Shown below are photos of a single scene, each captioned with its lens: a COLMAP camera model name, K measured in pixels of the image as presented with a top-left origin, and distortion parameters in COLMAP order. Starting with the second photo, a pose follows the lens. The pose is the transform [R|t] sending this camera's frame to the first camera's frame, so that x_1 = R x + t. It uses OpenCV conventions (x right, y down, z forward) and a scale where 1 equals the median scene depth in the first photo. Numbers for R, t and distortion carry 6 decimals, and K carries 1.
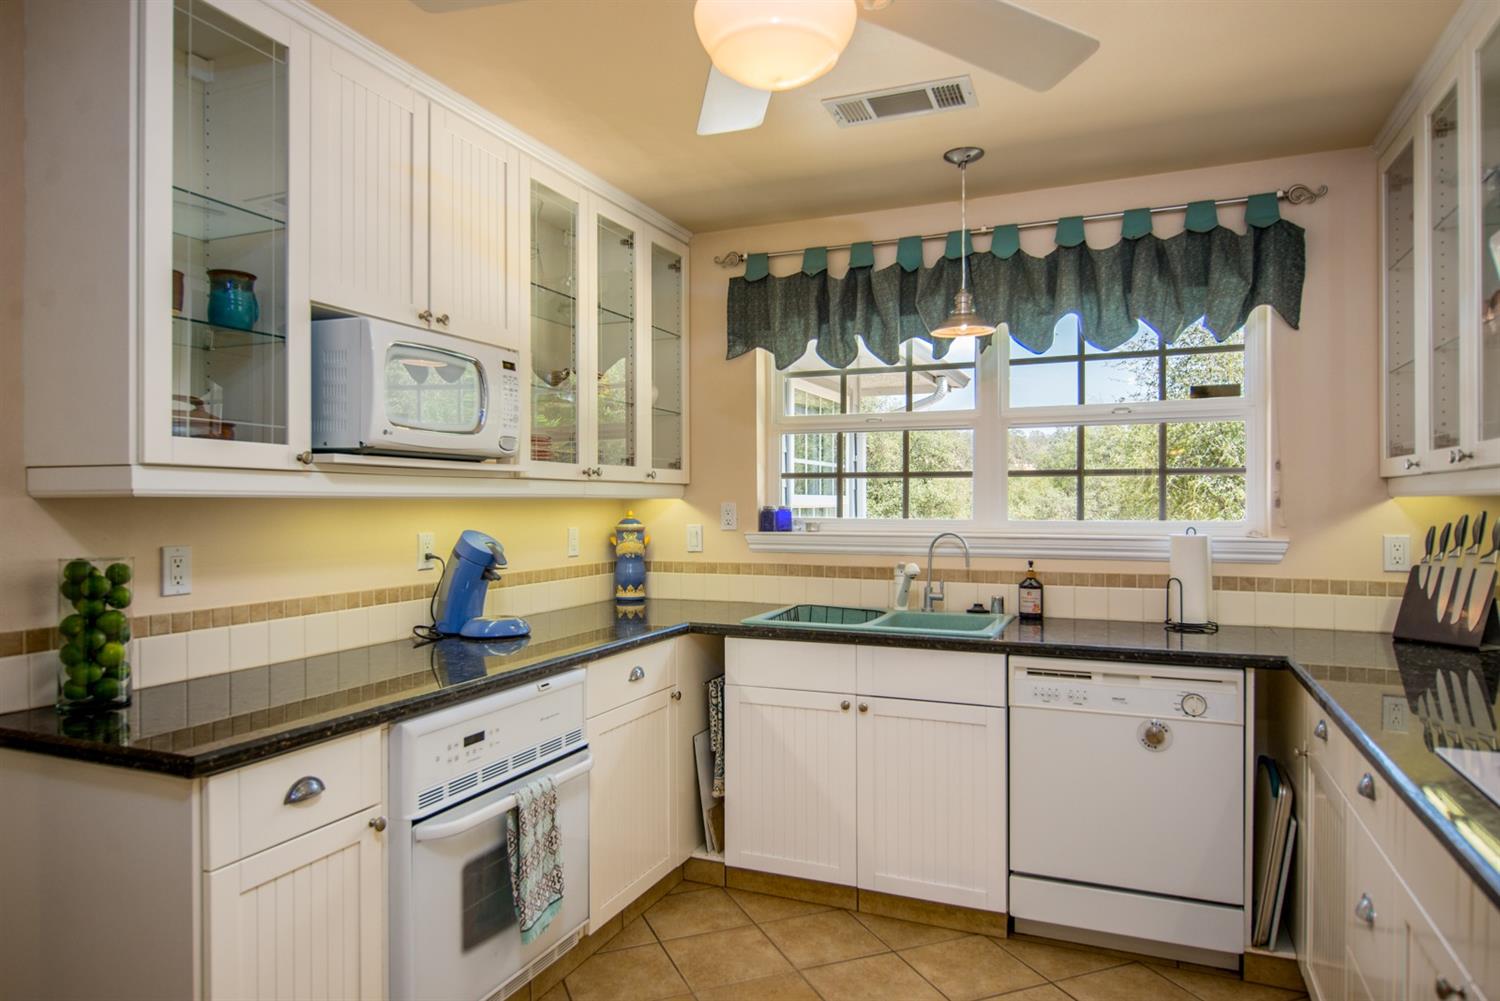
lens RADIAL K [[903.6, 0, 738.1], [0, 903.6, 504.1], [0, 0, 1]] dist [-0.002451, -0.003940]
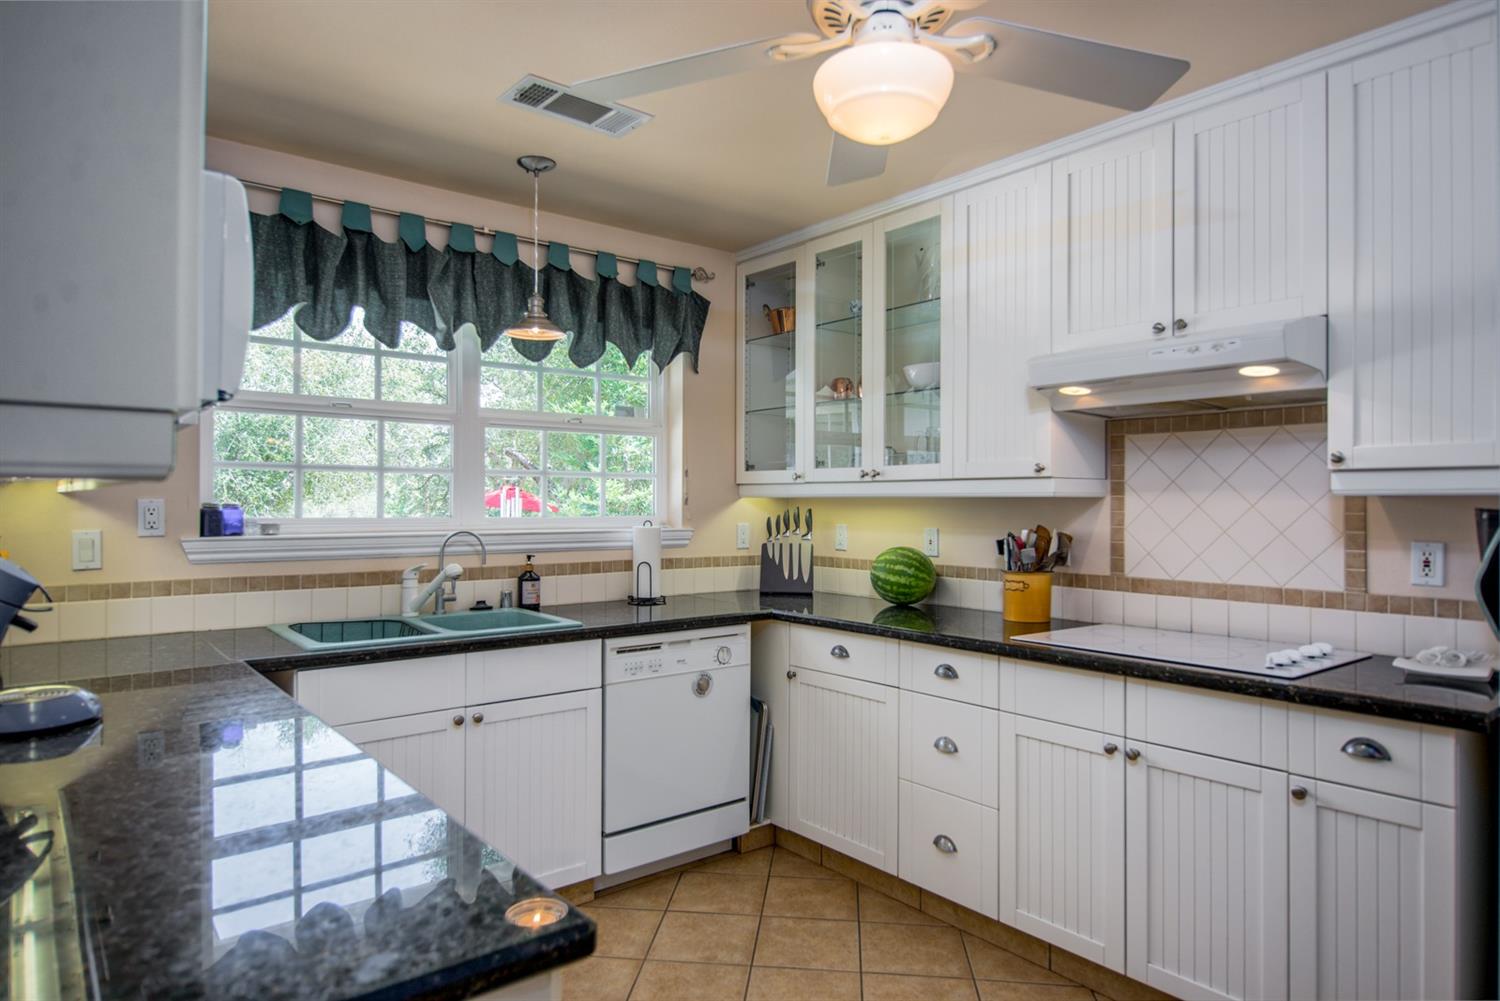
lens RADIAL K [[903.6, 0, 734.4], [0, 903.6, 498.0], [0, 0, 1]] dist [-0.002451, -0.003940]
pose [[0.468067, 0.007275, 0.883663, -0.536461], [-0.001536, 0.999971, -0.007419, 0.003238], [-0.883692, 0.002115, 0.468064, 0.307153]]
